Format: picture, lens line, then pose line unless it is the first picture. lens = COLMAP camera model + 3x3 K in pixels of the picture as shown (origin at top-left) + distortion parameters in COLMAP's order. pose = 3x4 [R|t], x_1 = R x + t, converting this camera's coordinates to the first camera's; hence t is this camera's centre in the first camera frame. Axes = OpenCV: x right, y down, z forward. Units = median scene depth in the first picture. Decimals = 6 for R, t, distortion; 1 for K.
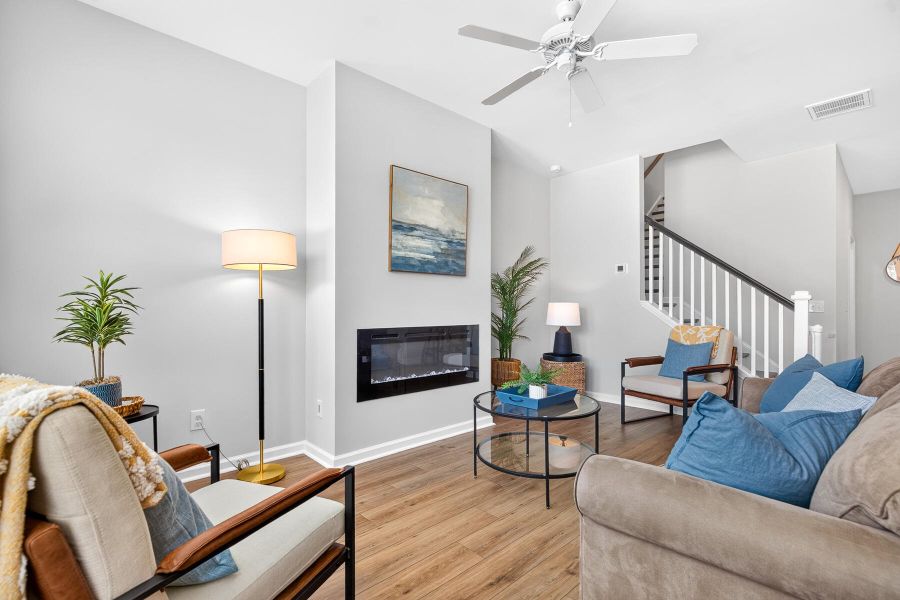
lens RADIAL K [[438.7, 0, 450.0], [0, 438.7, 300.0], [0, 0, 1]] dist [-0.001884, -0.000355]
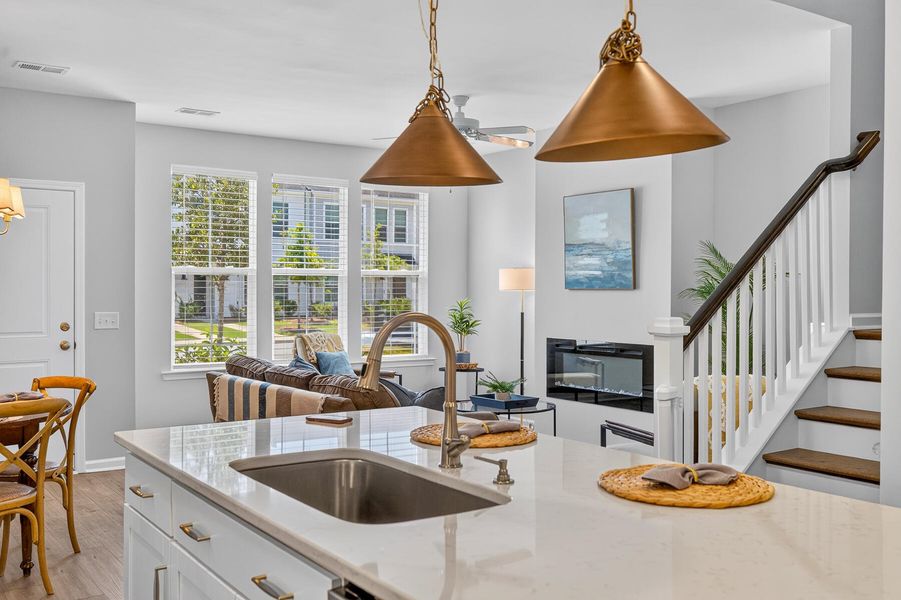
lens RADIAL K [[867.1, 0, 446.2], [0, 867.1, 297.4], [0, 0, 1]] dist [-0.009238, 0.001537]
pose [[-0.169932, 0.004189, -0.985447, 2.005233], [0.009638, 0.999950, 0.002589, -0.050463], [0.985409, -0.009058, -0.169964, 1.007932]]
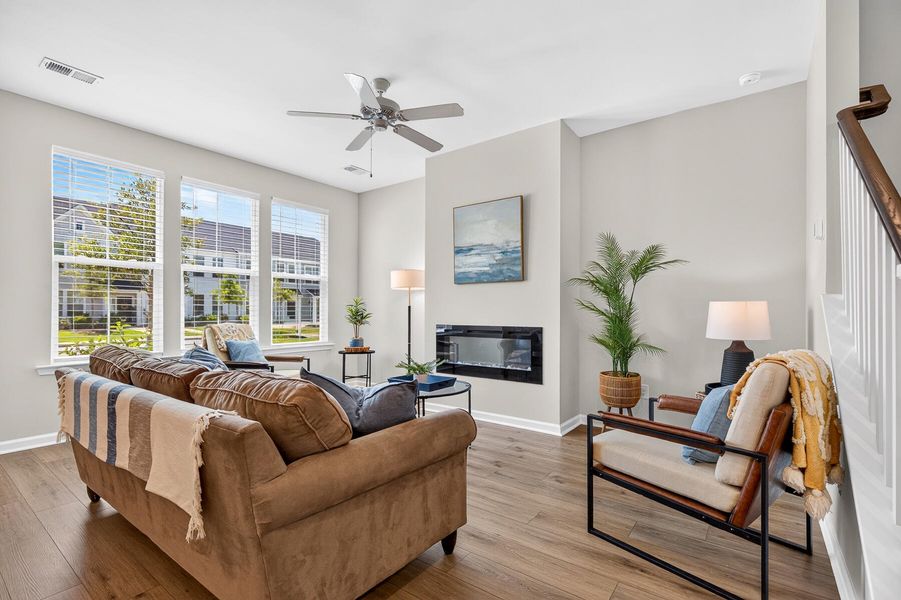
lens RADIAL K [[411.9, 0, 456.0], [0, 411.9, 307.9], [0, 0, 1]] dist [-0.001577, -0.000394]
pose [[0.159402, -0.010631, -0.987157, 1.083750], [0.012696, 0.999881, -0.008718, 0.019974], [0.987132, -0.011143, 0.159518, 0.742756]]
